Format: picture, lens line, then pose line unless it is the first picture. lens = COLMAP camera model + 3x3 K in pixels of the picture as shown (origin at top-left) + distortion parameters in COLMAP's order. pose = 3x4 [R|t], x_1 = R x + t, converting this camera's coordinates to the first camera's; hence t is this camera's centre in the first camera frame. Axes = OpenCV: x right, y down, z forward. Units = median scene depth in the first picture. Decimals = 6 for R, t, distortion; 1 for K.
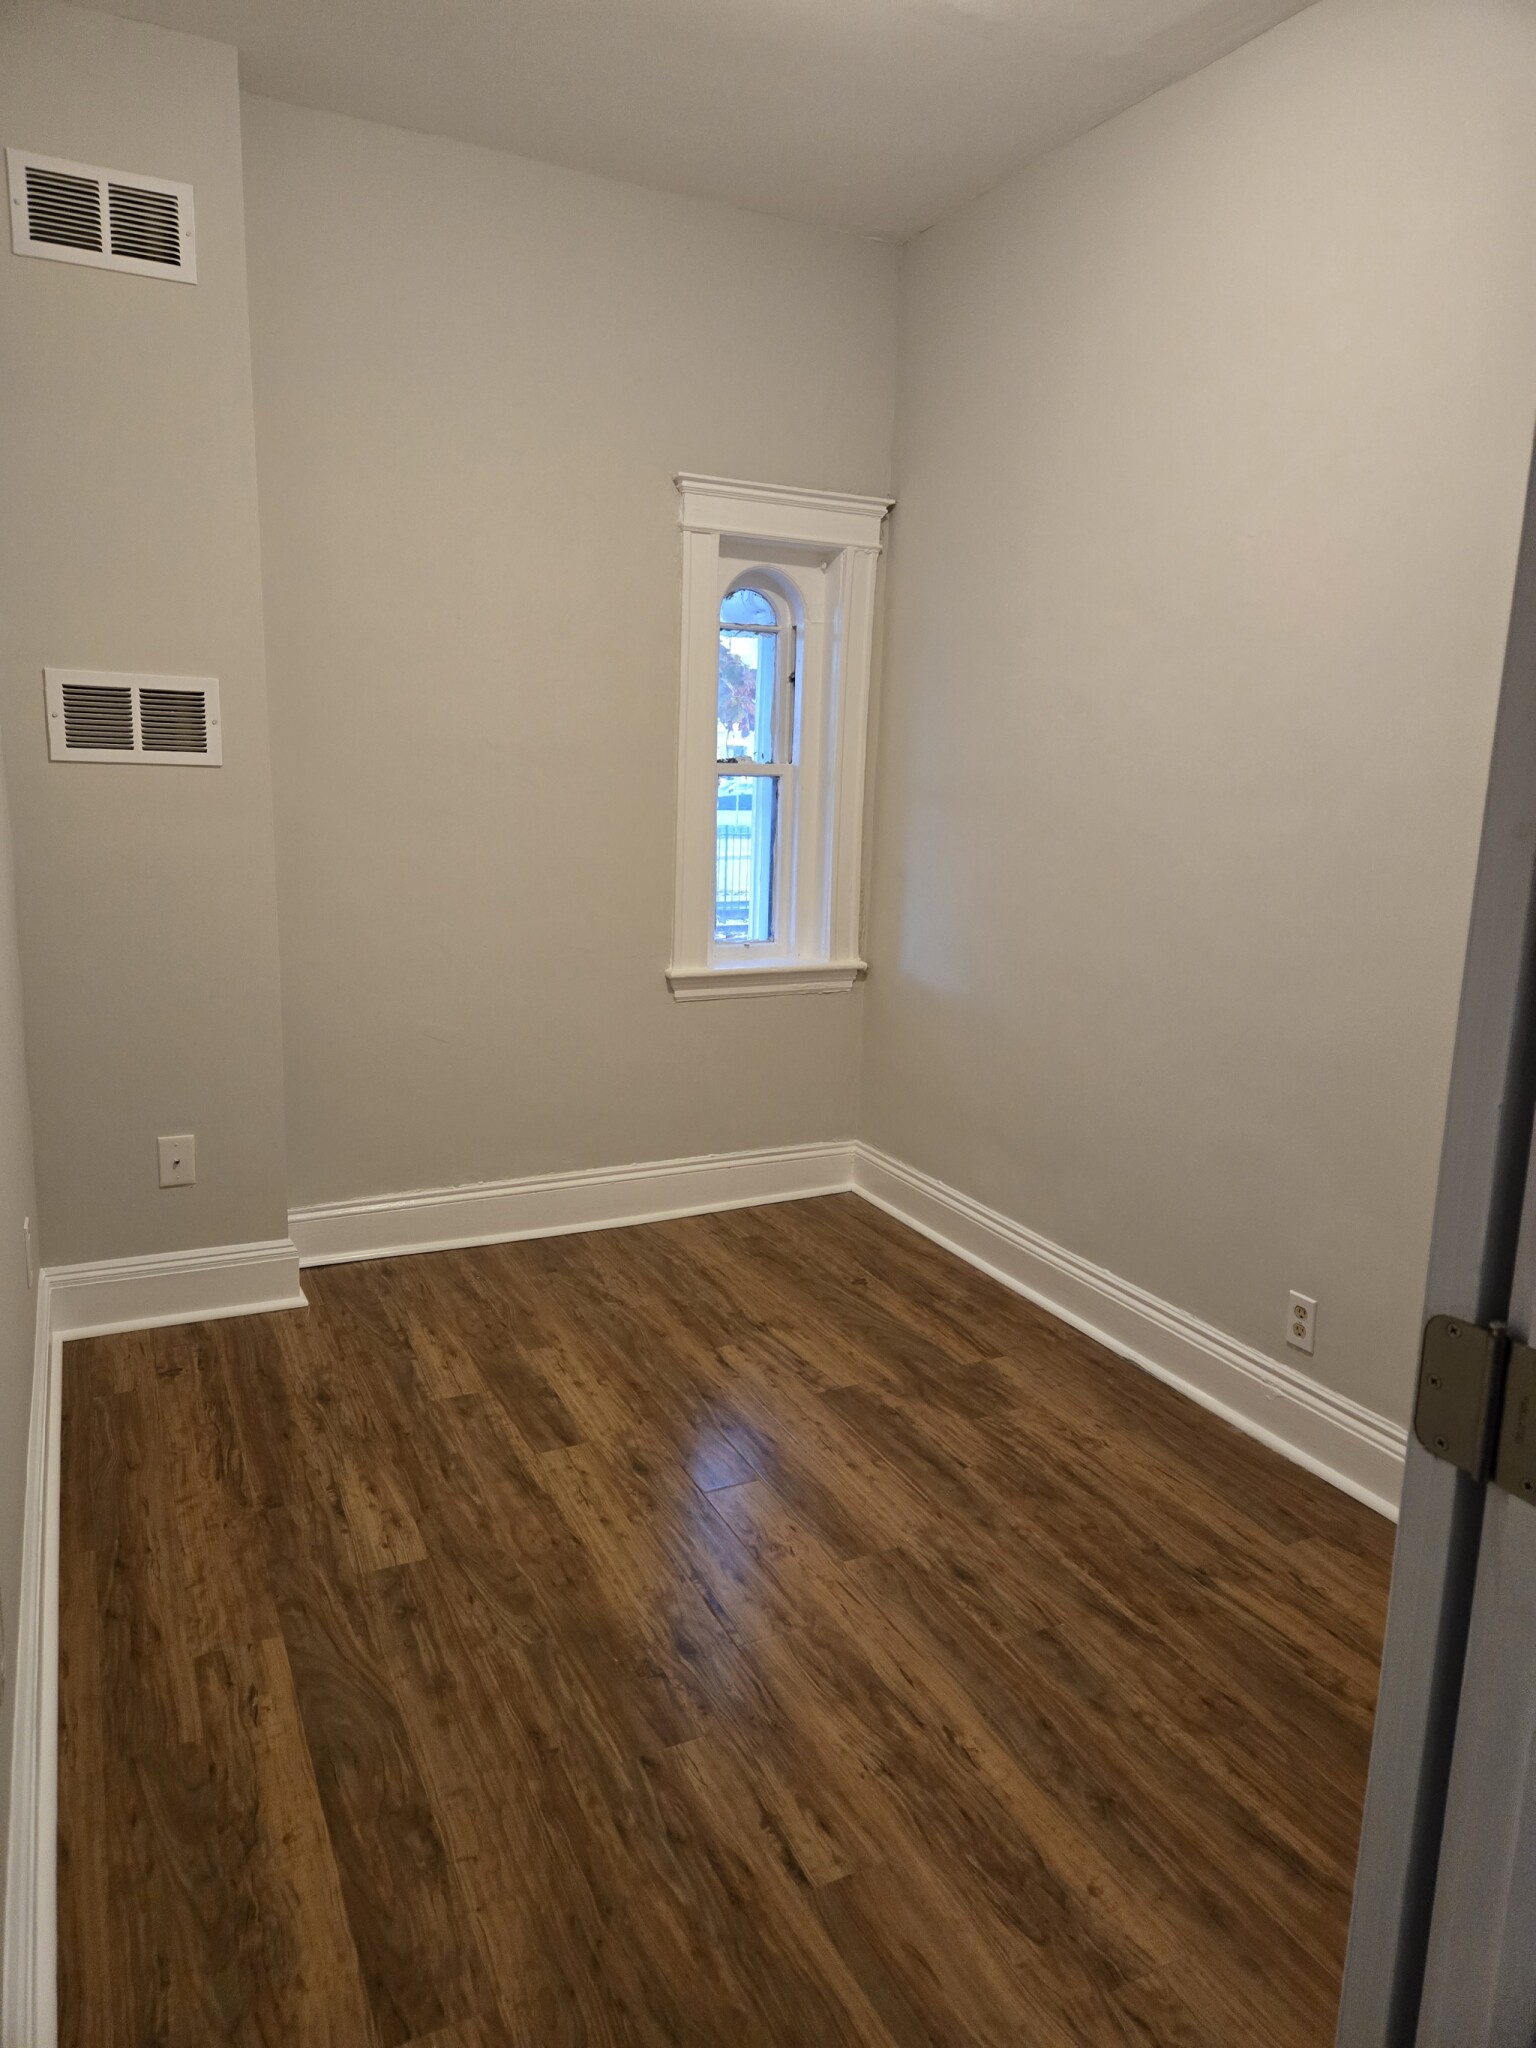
lens RADIAL K [[1391.0, 0, 768.0], [0, 1391.0, 1024.0], [0, 0, 1]] dist [-0.000740, -0.045617]
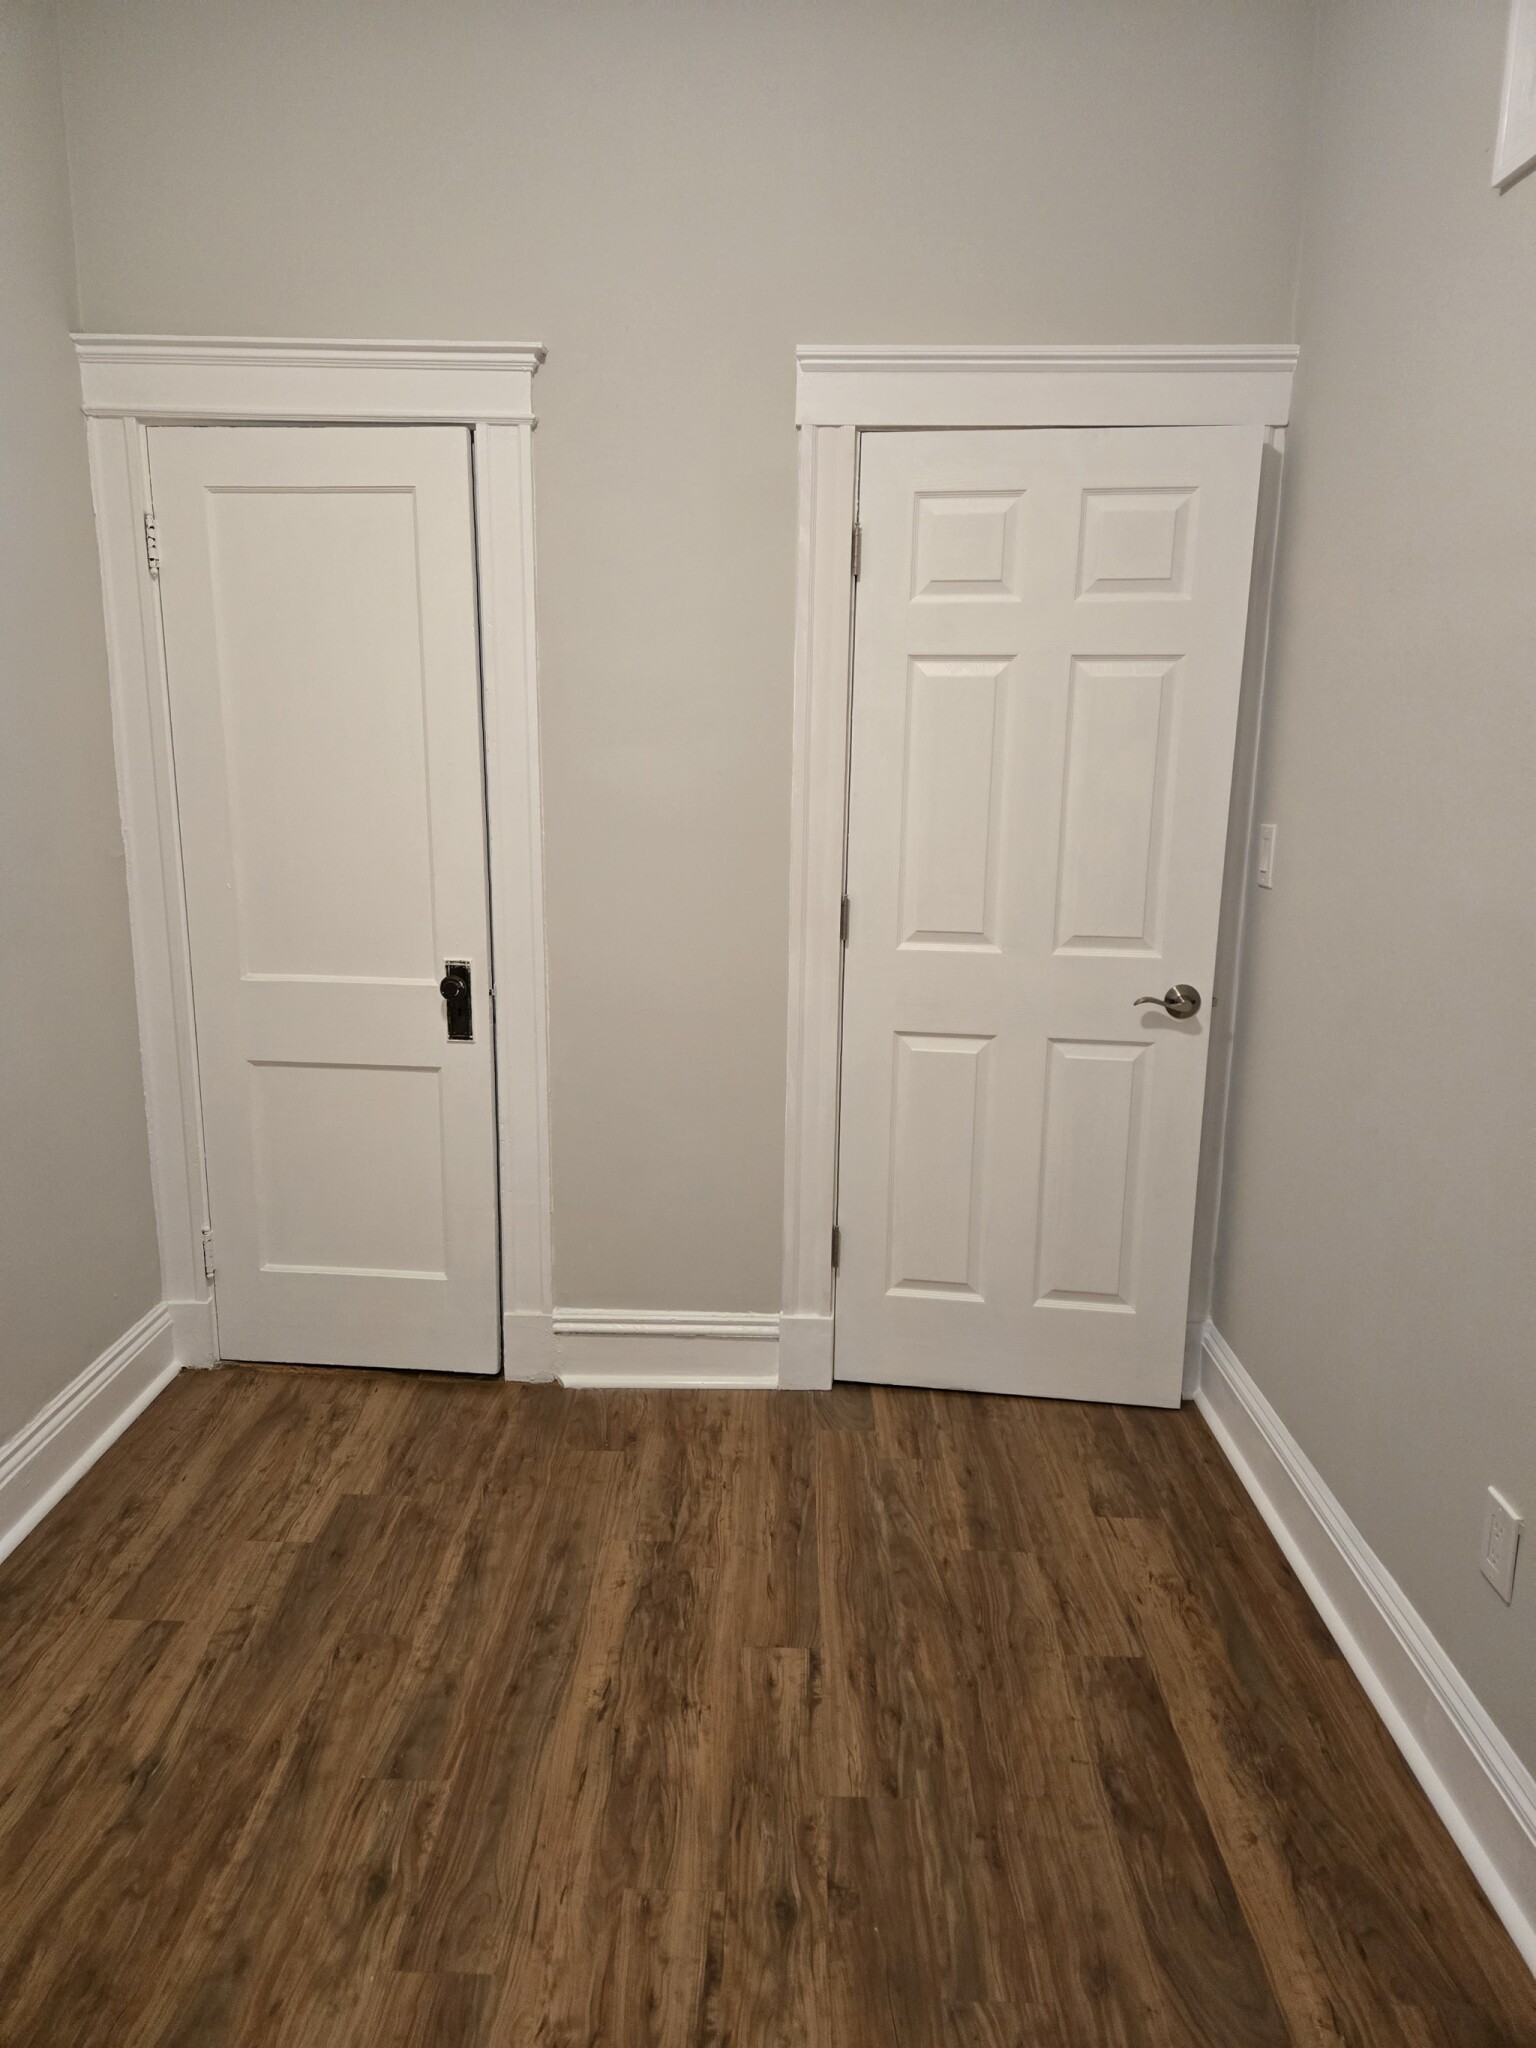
lens RADIAL K [[1391.0, 0, 768.0], [0, 1391.0, 1024.0], [0, 0, 1]] dist [-0.000740, -0.045617]
pose [[-0.895920, -0.128900, 0.425102, -0.355254], [0.049290, 0.922217, 0.383517, -0.346121], [-0.441472, 0.364554, -0.819880, 1.646320]]
